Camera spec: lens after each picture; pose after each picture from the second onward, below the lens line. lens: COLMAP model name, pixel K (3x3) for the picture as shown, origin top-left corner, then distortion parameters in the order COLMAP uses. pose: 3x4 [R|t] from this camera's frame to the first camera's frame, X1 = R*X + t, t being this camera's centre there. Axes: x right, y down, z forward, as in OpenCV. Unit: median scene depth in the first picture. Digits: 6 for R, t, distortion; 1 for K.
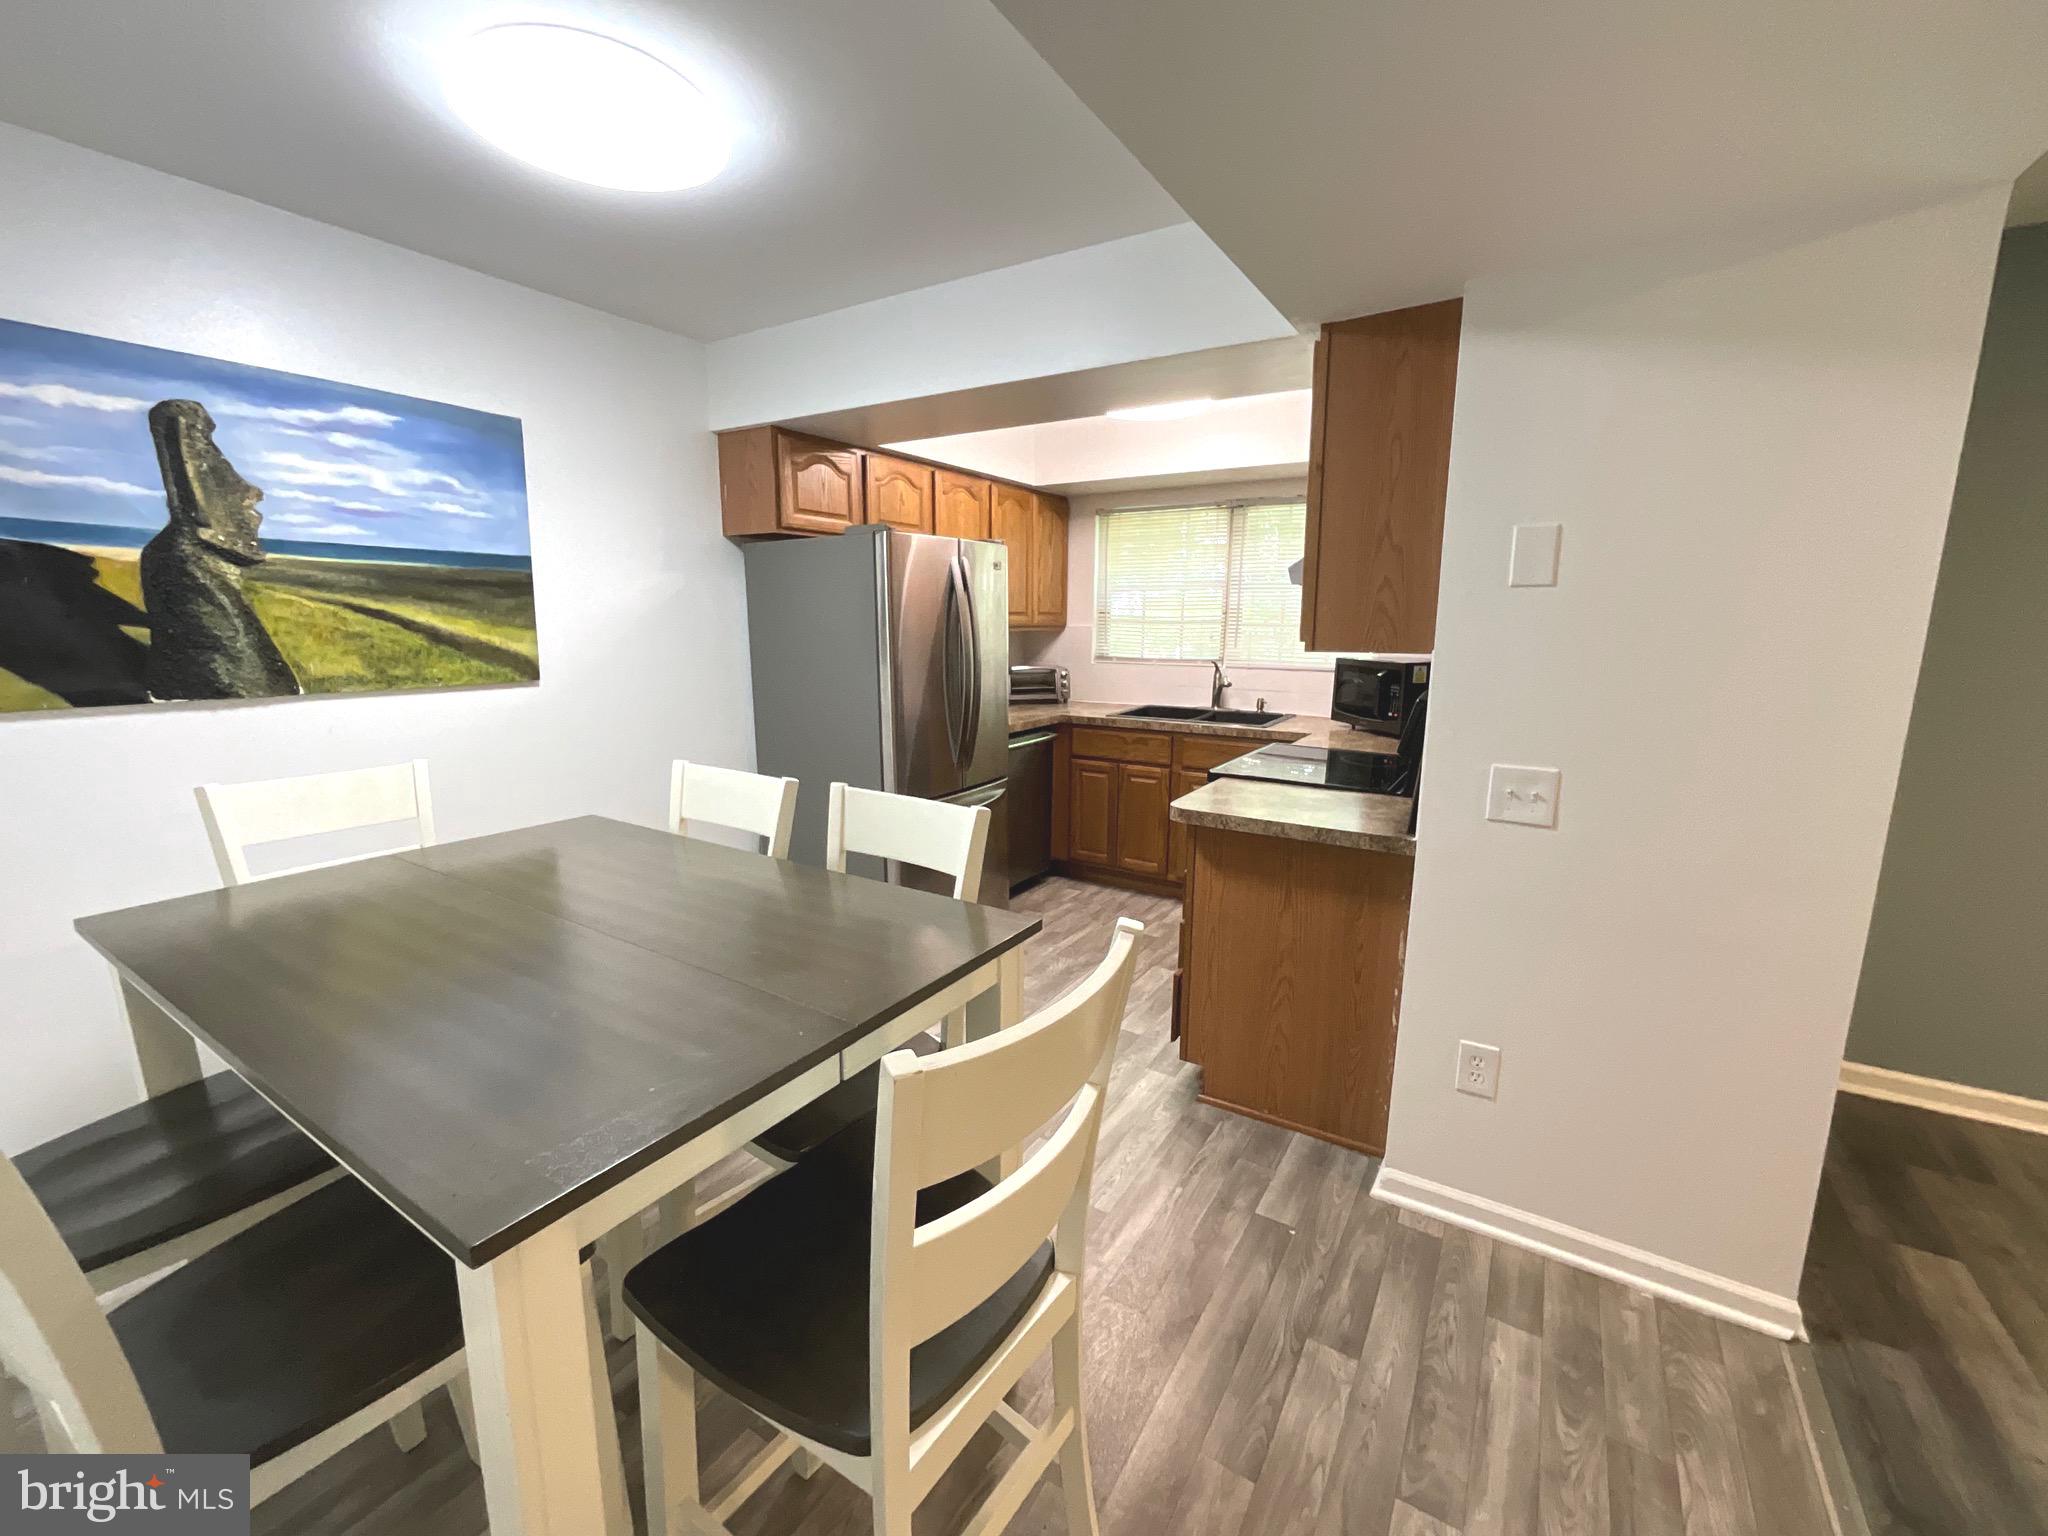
lens RADIAL K [[832.0, 0, 1013.9], [0, 832.0, 771.1], [0, 0, 1]] dist [0.002303, 0.002019]
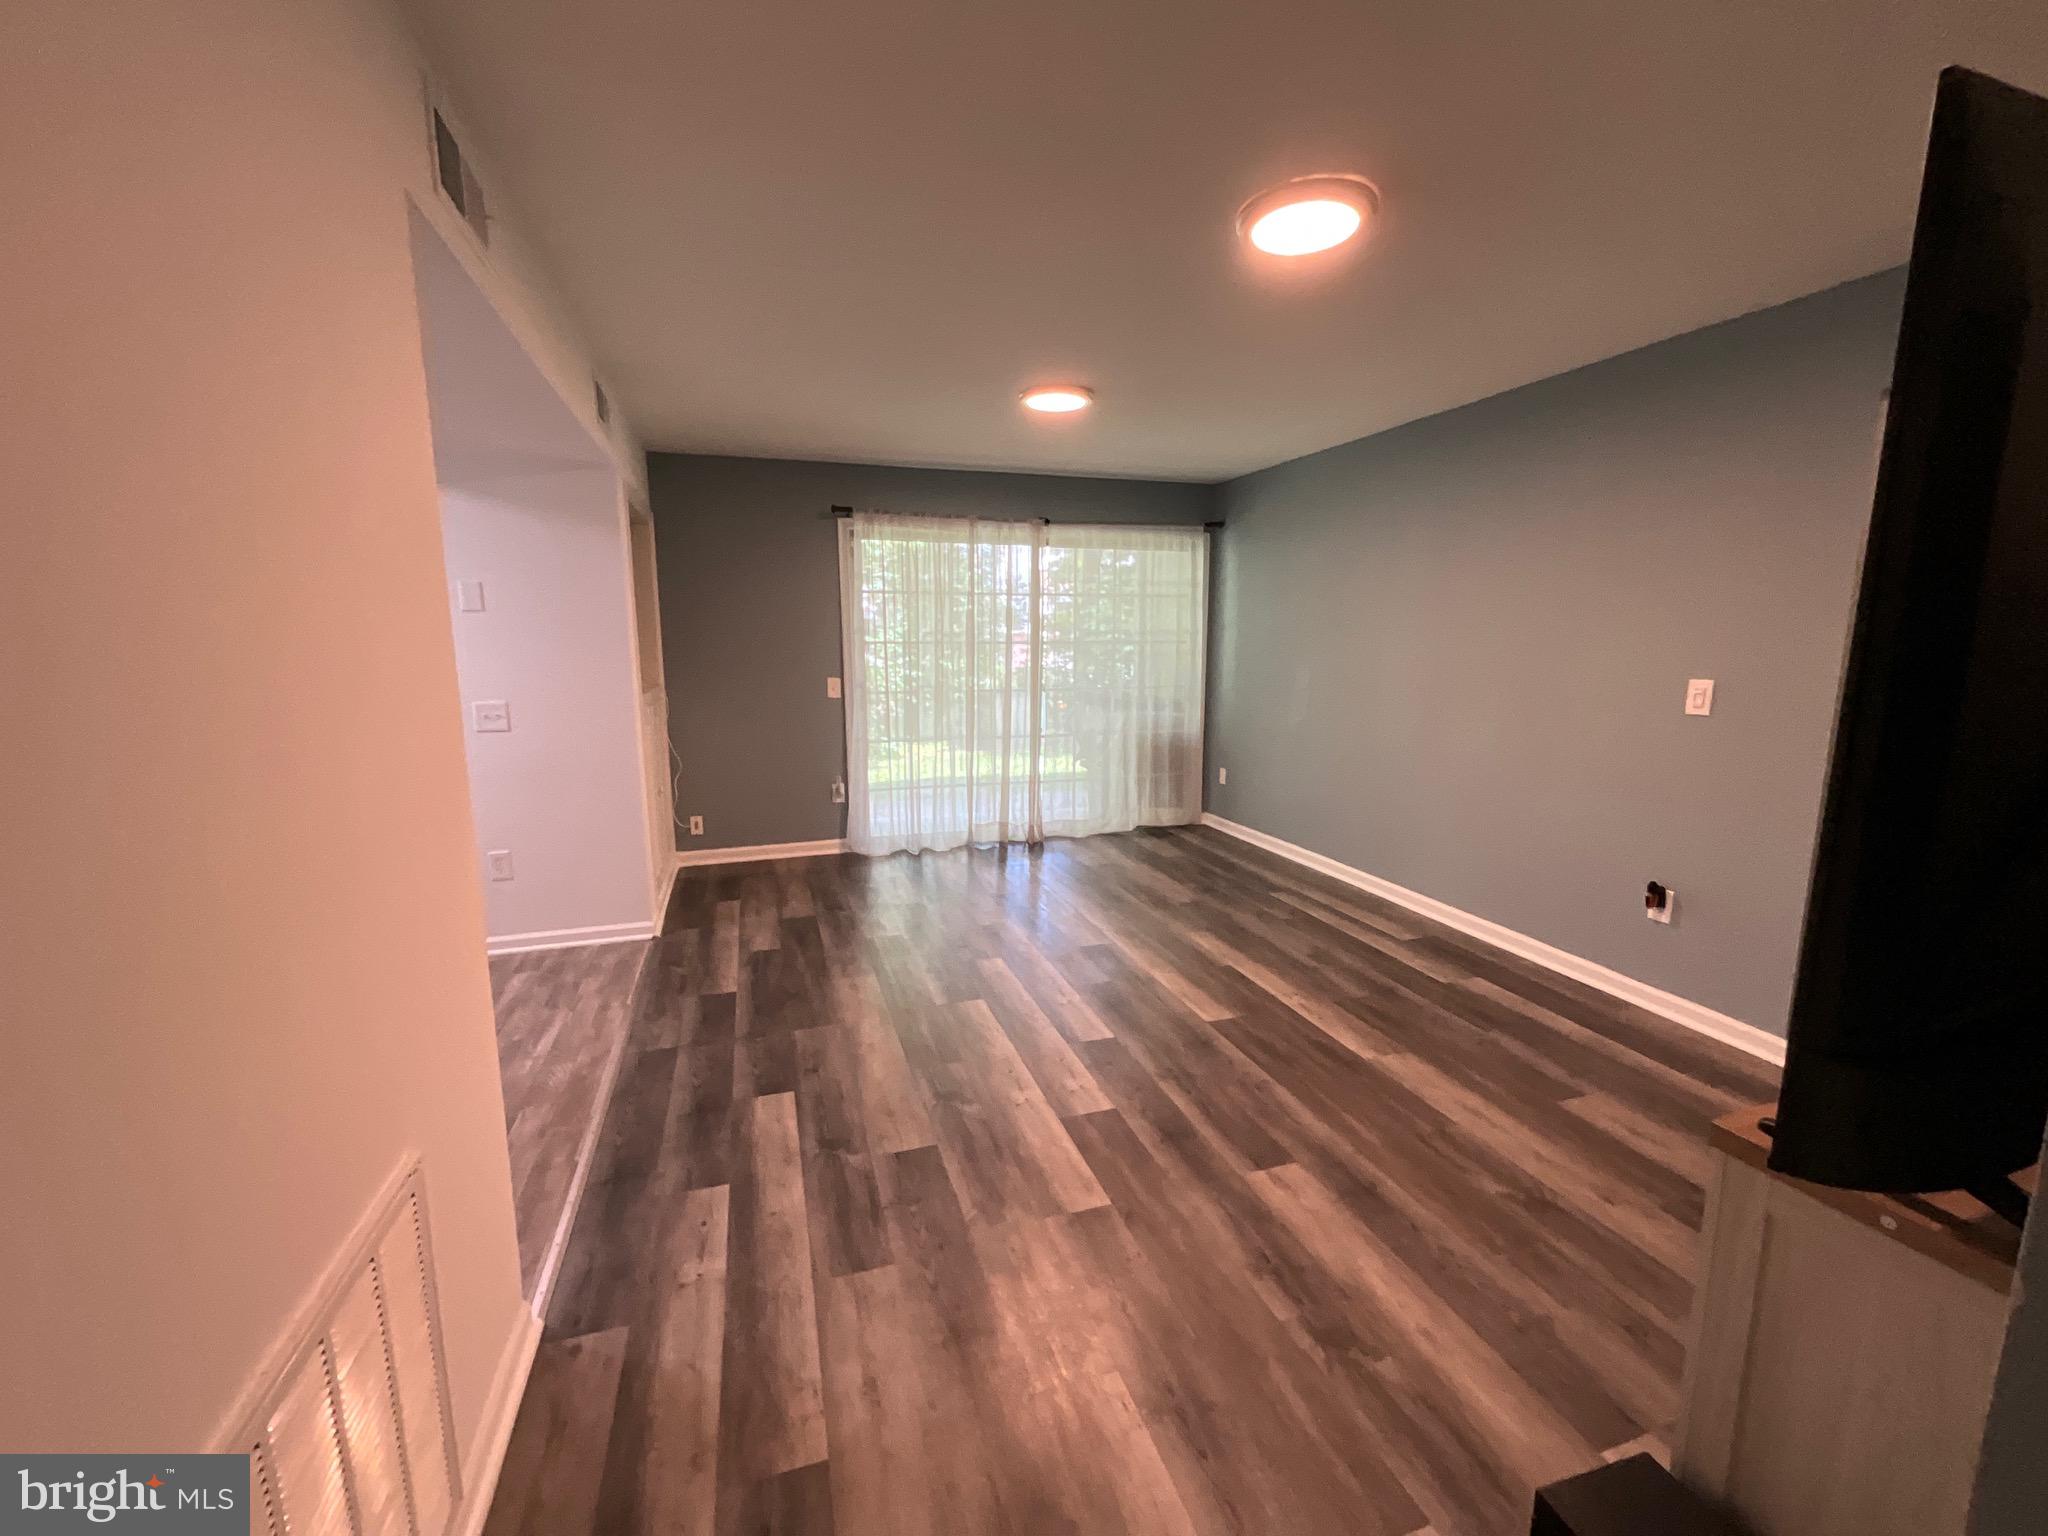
lens RADIAL K [[832.0, 0, 1019.9], [0, 832.0, 771.8], [0, 0, 1]] dist [0.002303, 0.002019]
pose [[0.634250, -0.129711, 0.762169, -0.096405], [0.149273, 0.987821, 0.043894, 0.211319], [-0.758580, 0.085931, 0.645888, -0.995340]]
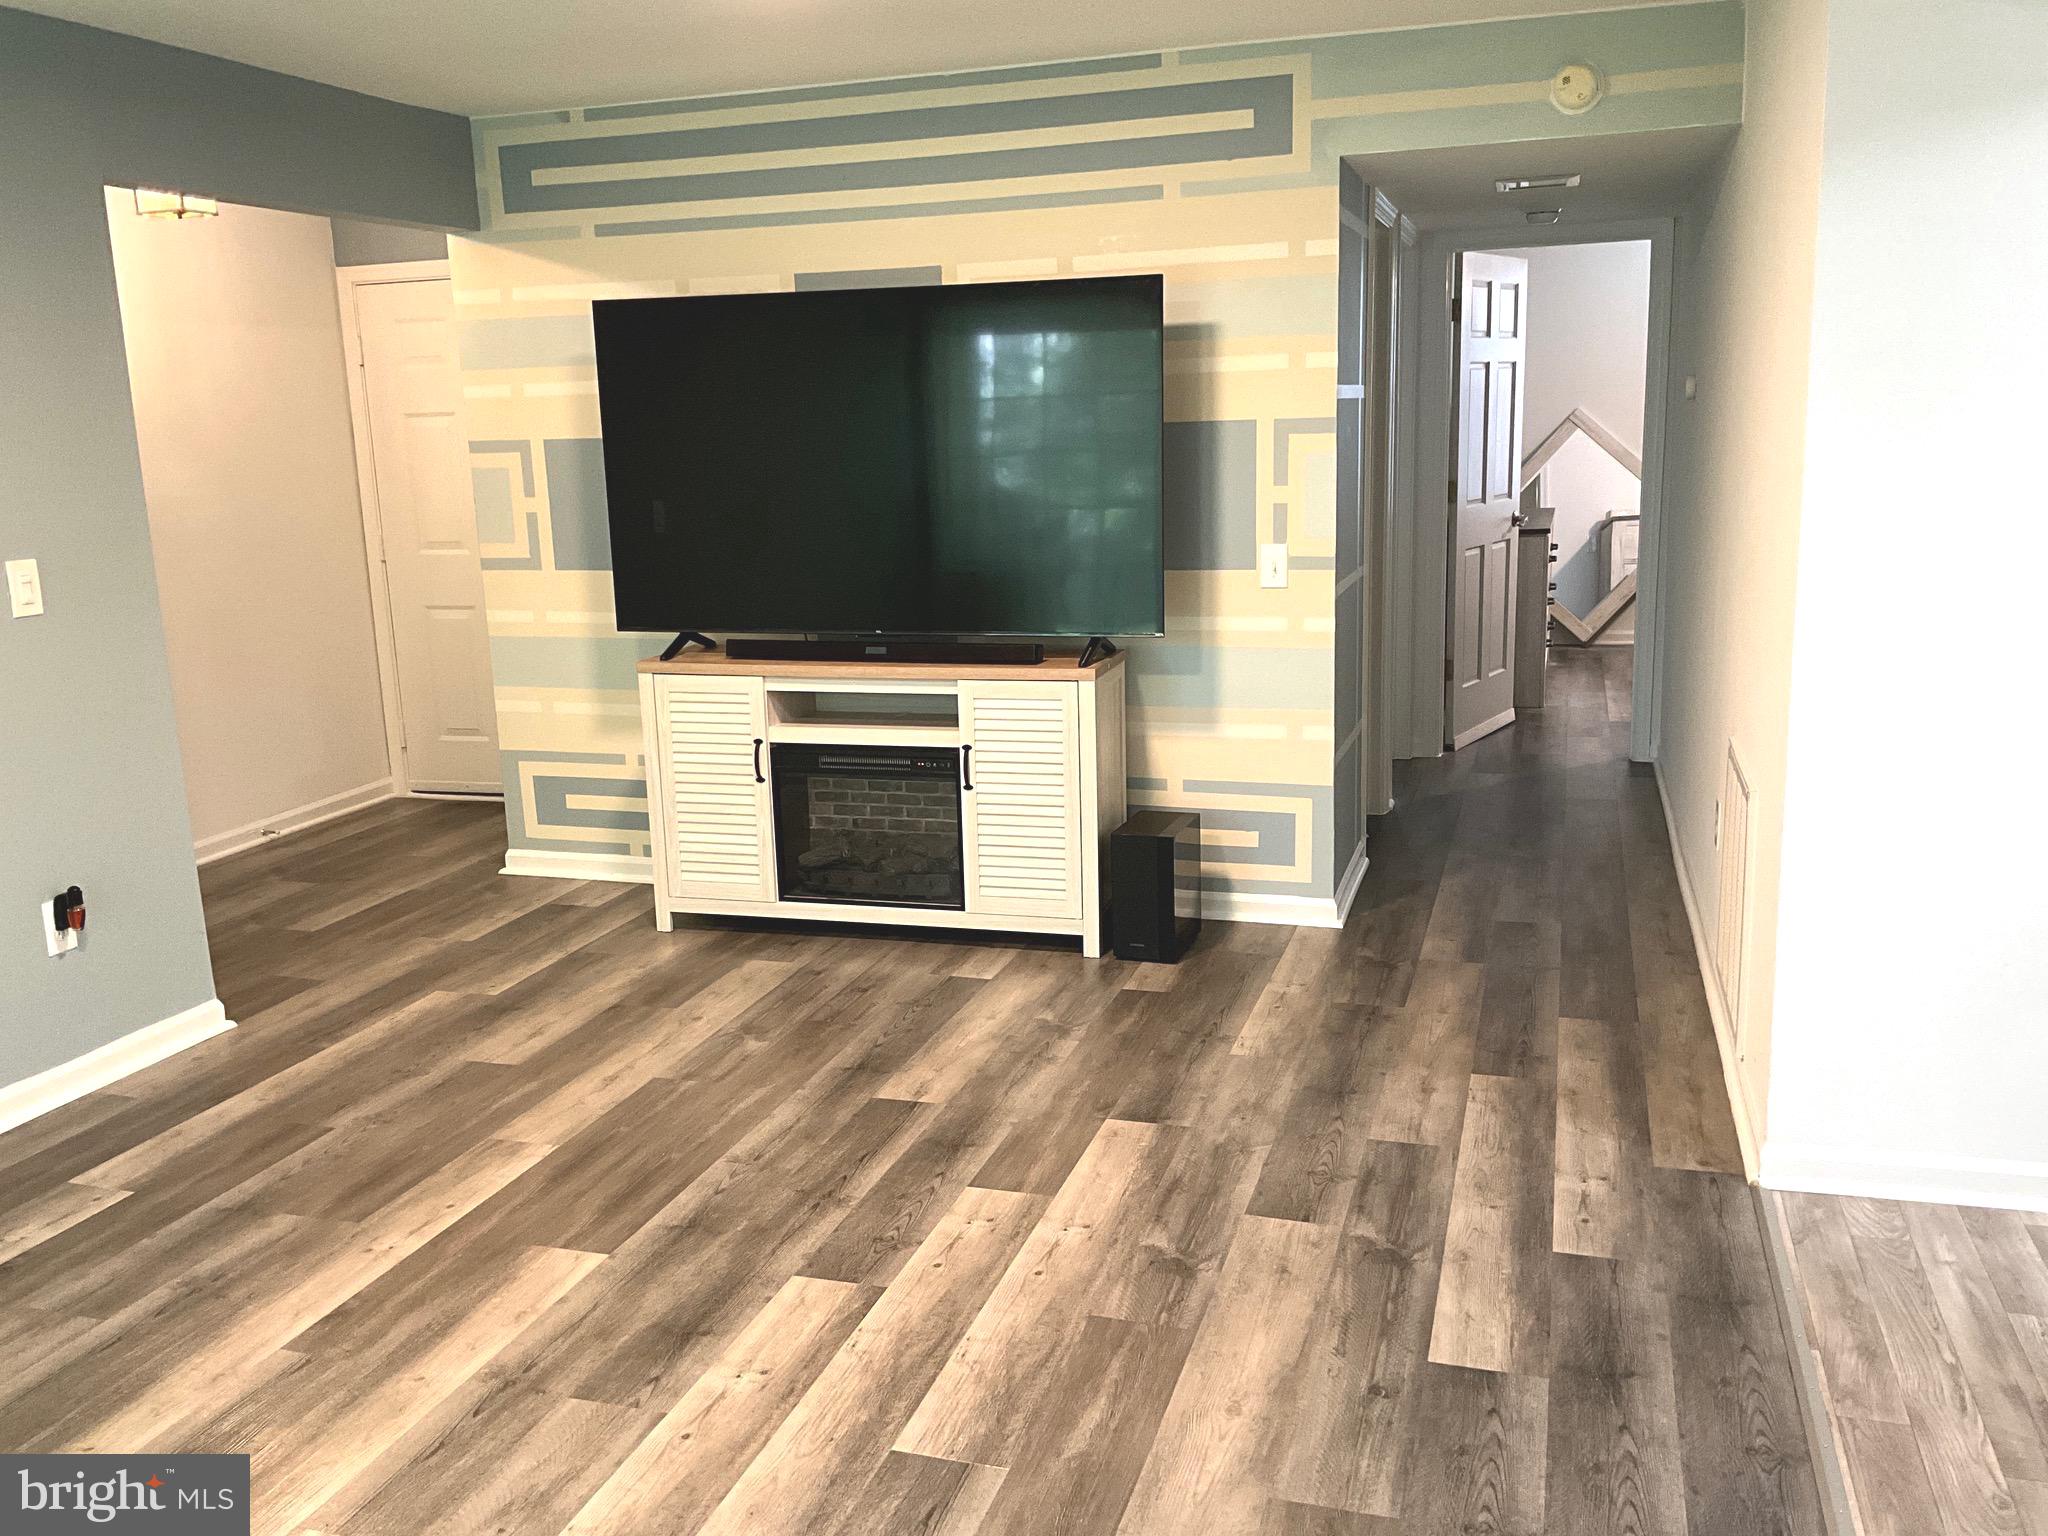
lens RADIAL K [[1687.4, 0, 1012.6], [0, 1687.4, 762.2], [0, 0, 1]] dist [0.083318, -0.137761]
pose [[-0.965719, 0.080226, -0.246881, 1.094445], [-0.018135, 0.927872, 0.372457, -0.186444], [0.258954, 0.364166, -0.894609, 0.905686]]
